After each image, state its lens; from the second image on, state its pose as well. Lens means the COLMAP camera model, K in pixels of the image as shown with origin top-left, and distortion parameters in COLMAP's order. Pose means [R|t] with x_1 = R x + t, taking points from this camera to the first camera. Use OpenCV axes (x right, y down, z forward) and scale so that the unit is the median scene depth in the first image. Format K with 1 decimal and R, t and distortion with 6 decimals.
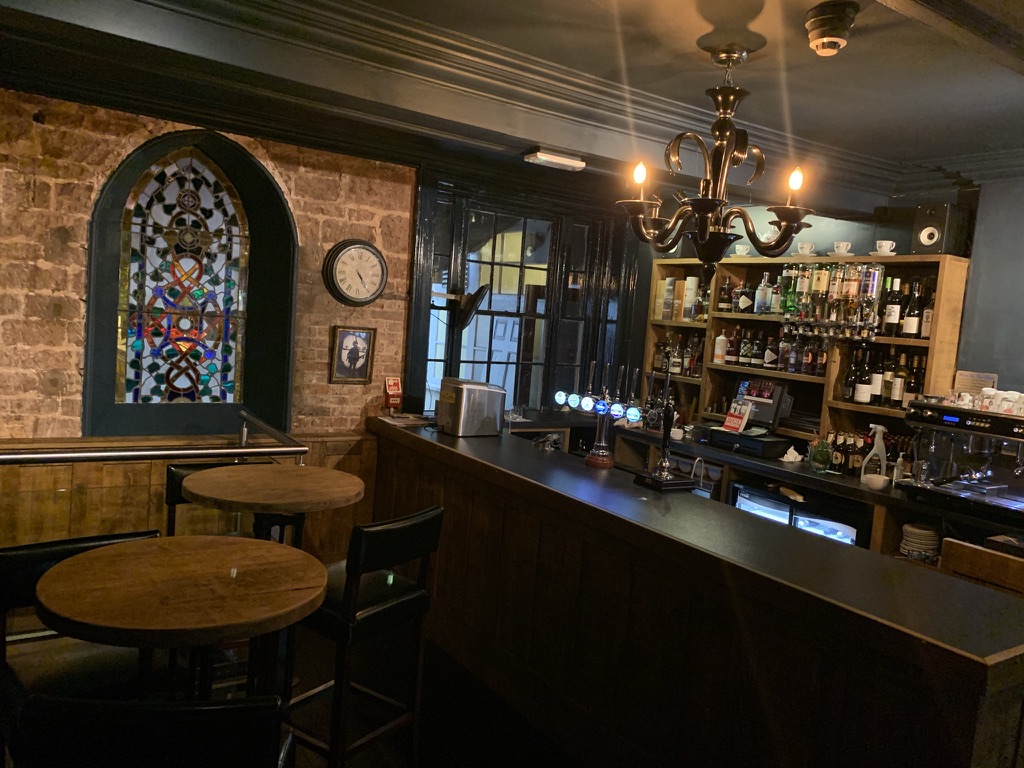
lens RADIAL K [[779.7, 0, 510.8], [0, 779.7, 386.9], [0, 0, 1]] dist [-0.006290, -0.001704]
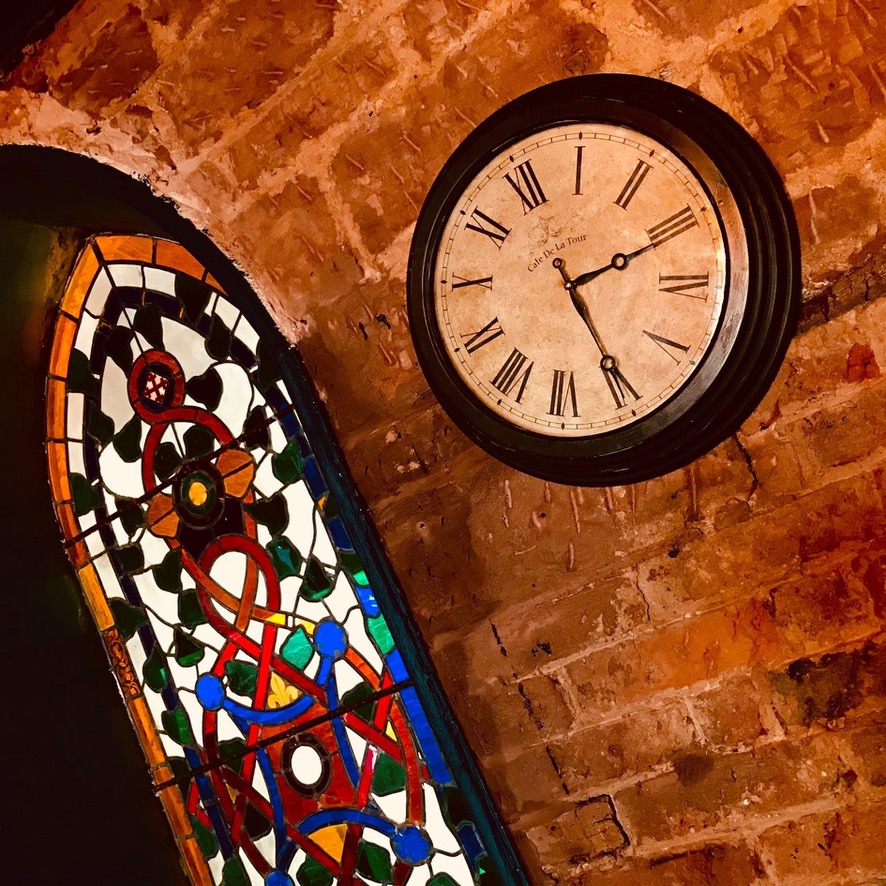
lens RADIAL K [[976.7, 0, 439.6], [0, 976.7, 435.8], [0, 0, 1]] dist [0.022927, 0.000000]
pose [[0.362404, -0.396153, -0.843639, -0.049200], [0.358742, 0.894723, -0.266035, -0.076179], [0.860214, -0.206237, 0.466368, 0.908145]]
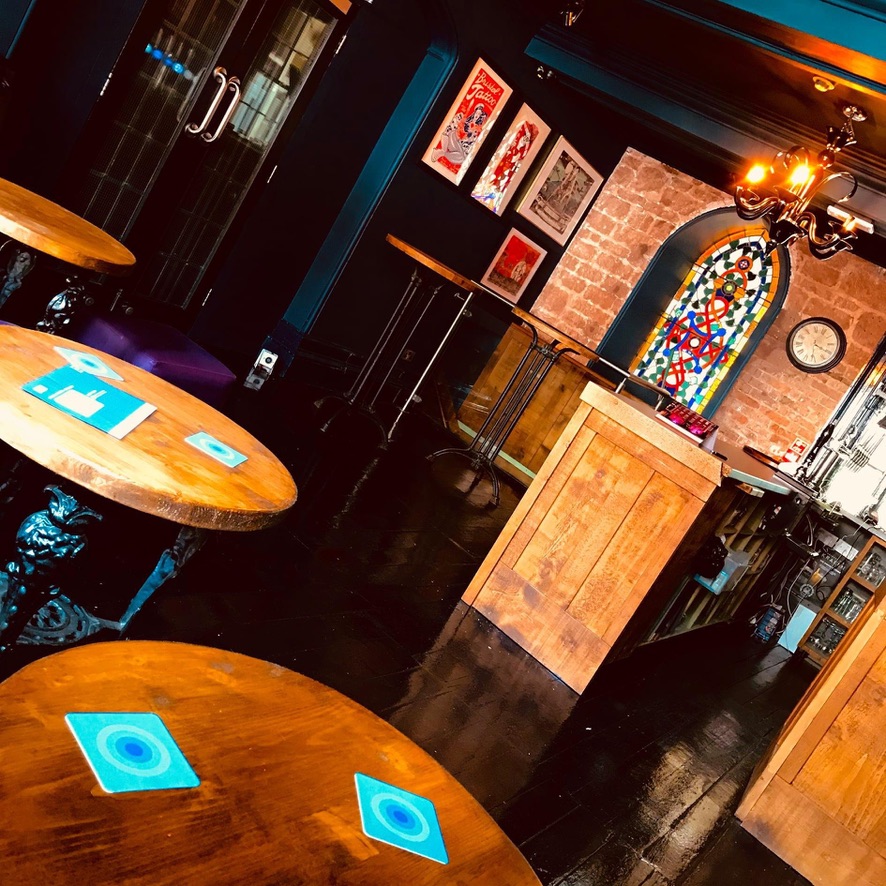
lens RADIAL K [[976.7, 0, 442.4], [0, 976.7, 442.8], [0, 0, 1]] dist [0.022927, 0.000000]
pose [[0.388294, 0.307938, -0.868563, 0.966112], [-0.543274, 0.837806, 0.054161, 0.216520], [0.744366, 0.450838, 0.492610, -0.098034]]
